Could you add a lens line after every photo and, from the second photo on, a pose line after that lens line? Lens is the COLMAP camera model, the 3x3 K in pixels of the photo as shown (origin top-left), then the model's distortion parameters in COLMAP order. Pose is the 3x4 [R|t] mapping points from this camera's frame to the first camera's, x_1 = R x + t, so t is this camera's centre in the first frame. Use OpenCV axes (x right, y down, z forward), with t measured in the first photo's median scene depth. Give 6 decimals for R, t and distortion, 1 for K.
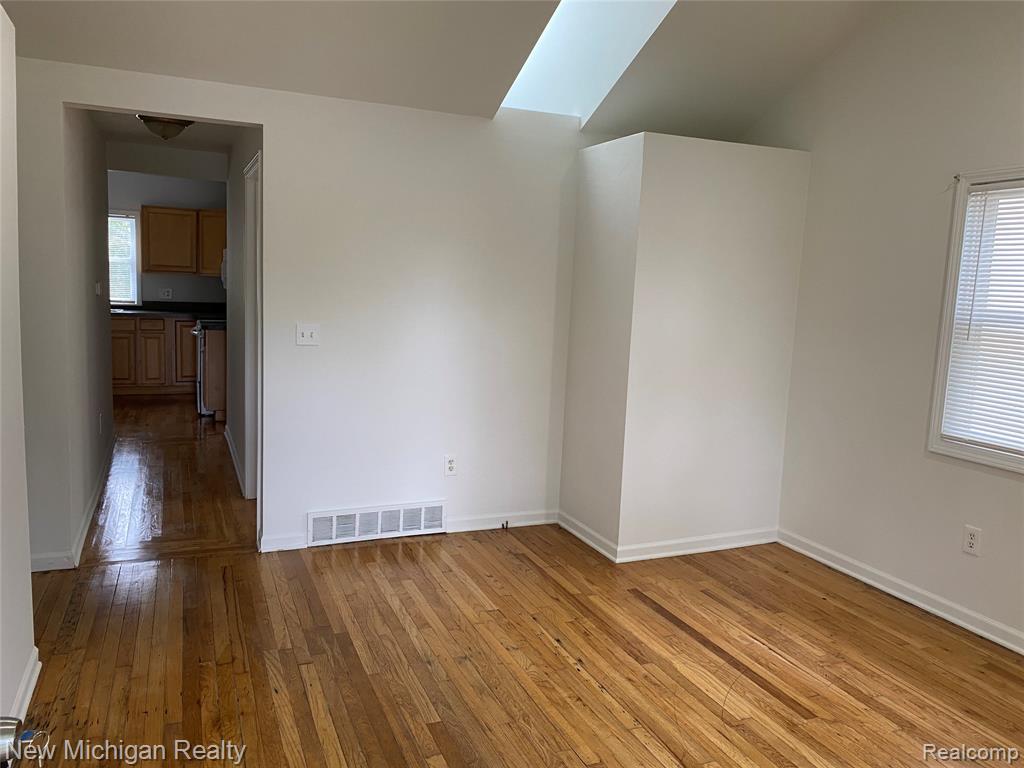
lens RADIAL K [[781.2, 0, 512.0], [0, 781.2, 384.0], [0, 0, 1]] dist [0.093399, -0.092282]
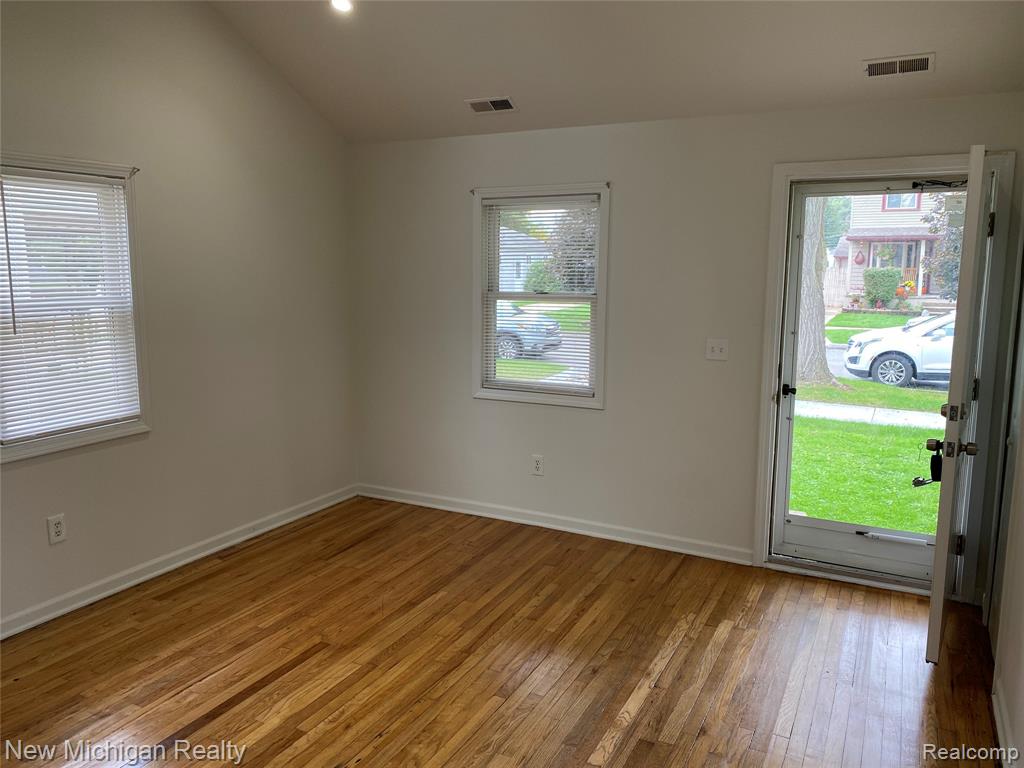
lens RADIAL K [[781.2, 0, 512.0], [0, 781.2, 384.0], [0, 0, 1]] dist [0.093399, -0.092282]
pose [[-0.628949, -0.162848, 0.760199, -0.581180], [0.074751, 0.960619, 0.267626, -0.229818], [-0.773844, 0.225149, -0.592008, 1.258833]]
